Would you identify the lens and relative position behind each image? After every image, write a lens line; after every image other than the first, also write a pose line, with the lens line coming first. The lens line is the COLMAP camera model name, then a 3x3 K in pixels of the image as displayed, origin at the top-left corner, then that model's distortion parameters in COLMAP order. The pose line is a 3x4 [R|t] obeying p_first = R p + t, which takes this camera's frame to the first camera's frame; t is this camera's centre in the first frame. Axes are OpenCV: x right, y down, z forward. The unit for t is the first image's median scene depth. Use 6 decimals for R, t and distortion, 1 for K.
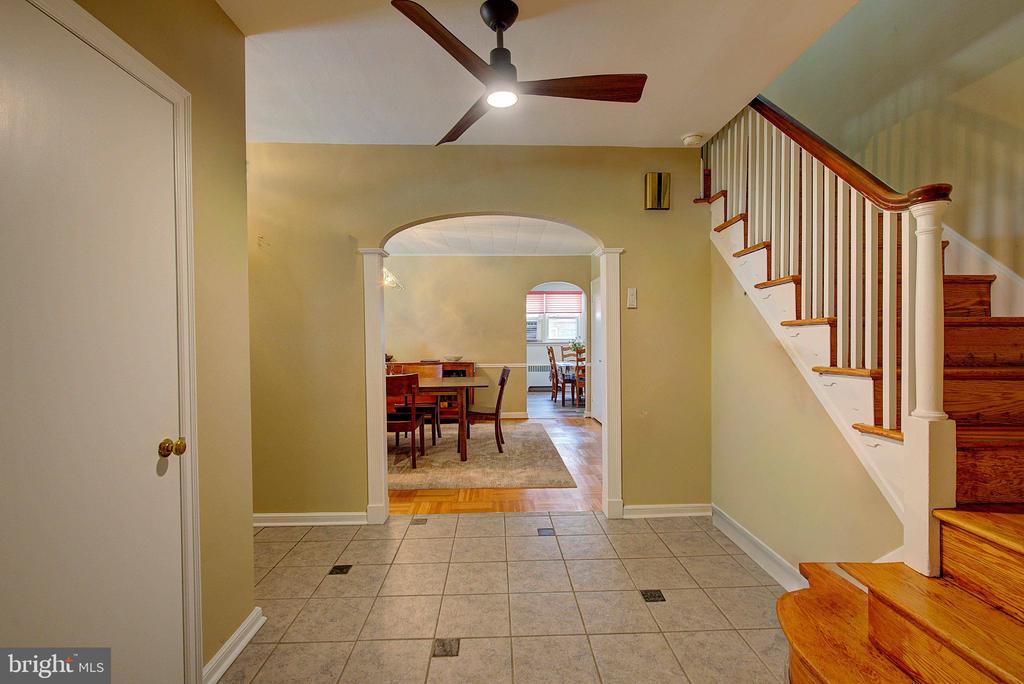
lens RADIAL K [[472.9, 0, 515.6], [0, 472.9, 345.8], [0, 0, 1]] dist [-0.001176, -0.000108]
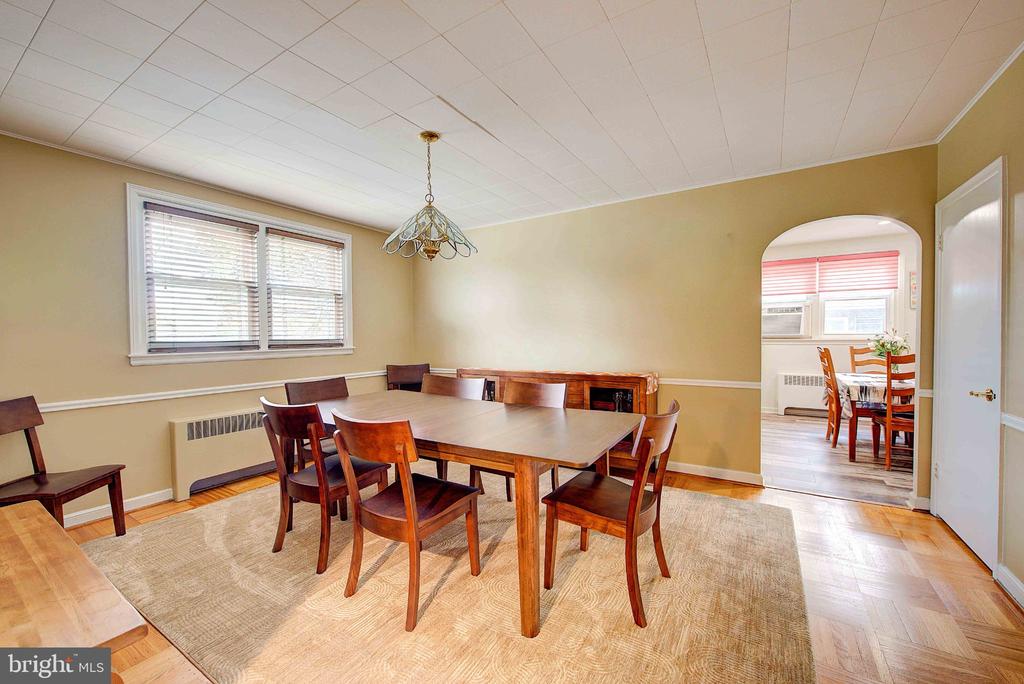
lens RADIAL K [[405.3, 0, 505.2], [0, 405.3, 340.4], [0, 0, 1]] dist [-0.001041, -0.001059]
pose [[0.816352, 0.013517, -0.577396, 0.038882], [-0.008013, 0.999895, 0.012080, -0.009554], [0.577498, -0.005235, 0.816375, 0.361079]]
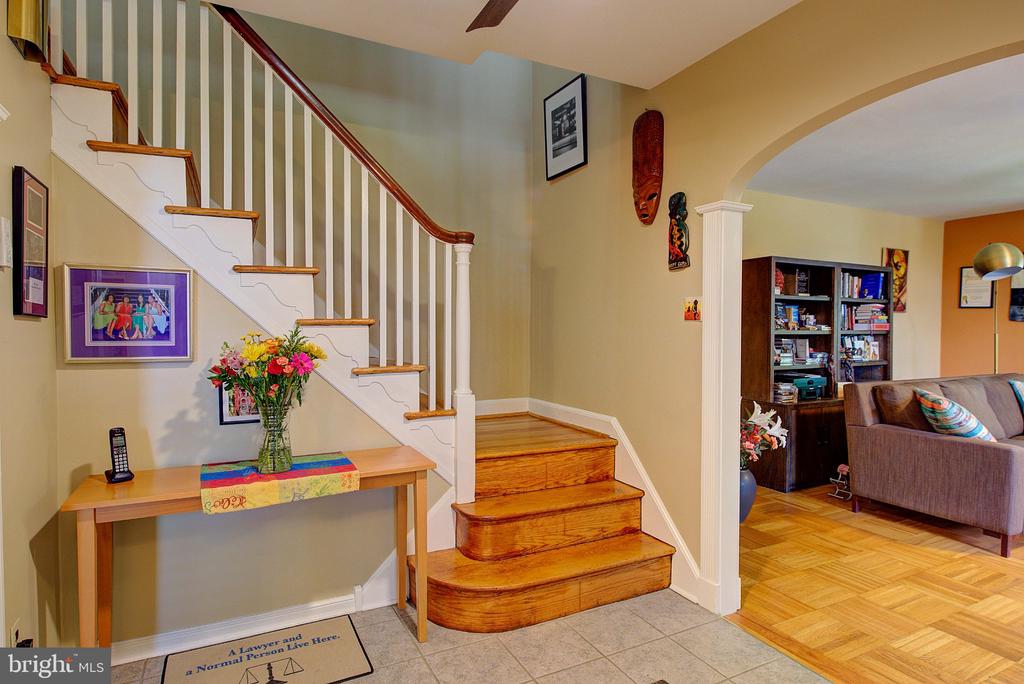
lens RADIAL K [[555.3, 0, 511.8], [0, 555.3, 335.4], [0, 0, 1]] dist [-0.005680, 0.000416]
pose [[-0.409297, -0.005848, 0.912382, -2.365989], [0.018097, 0.999731, 0.014526, -0.154974], [-0.912222, 0.022457, -0.409081, 5.071170]]
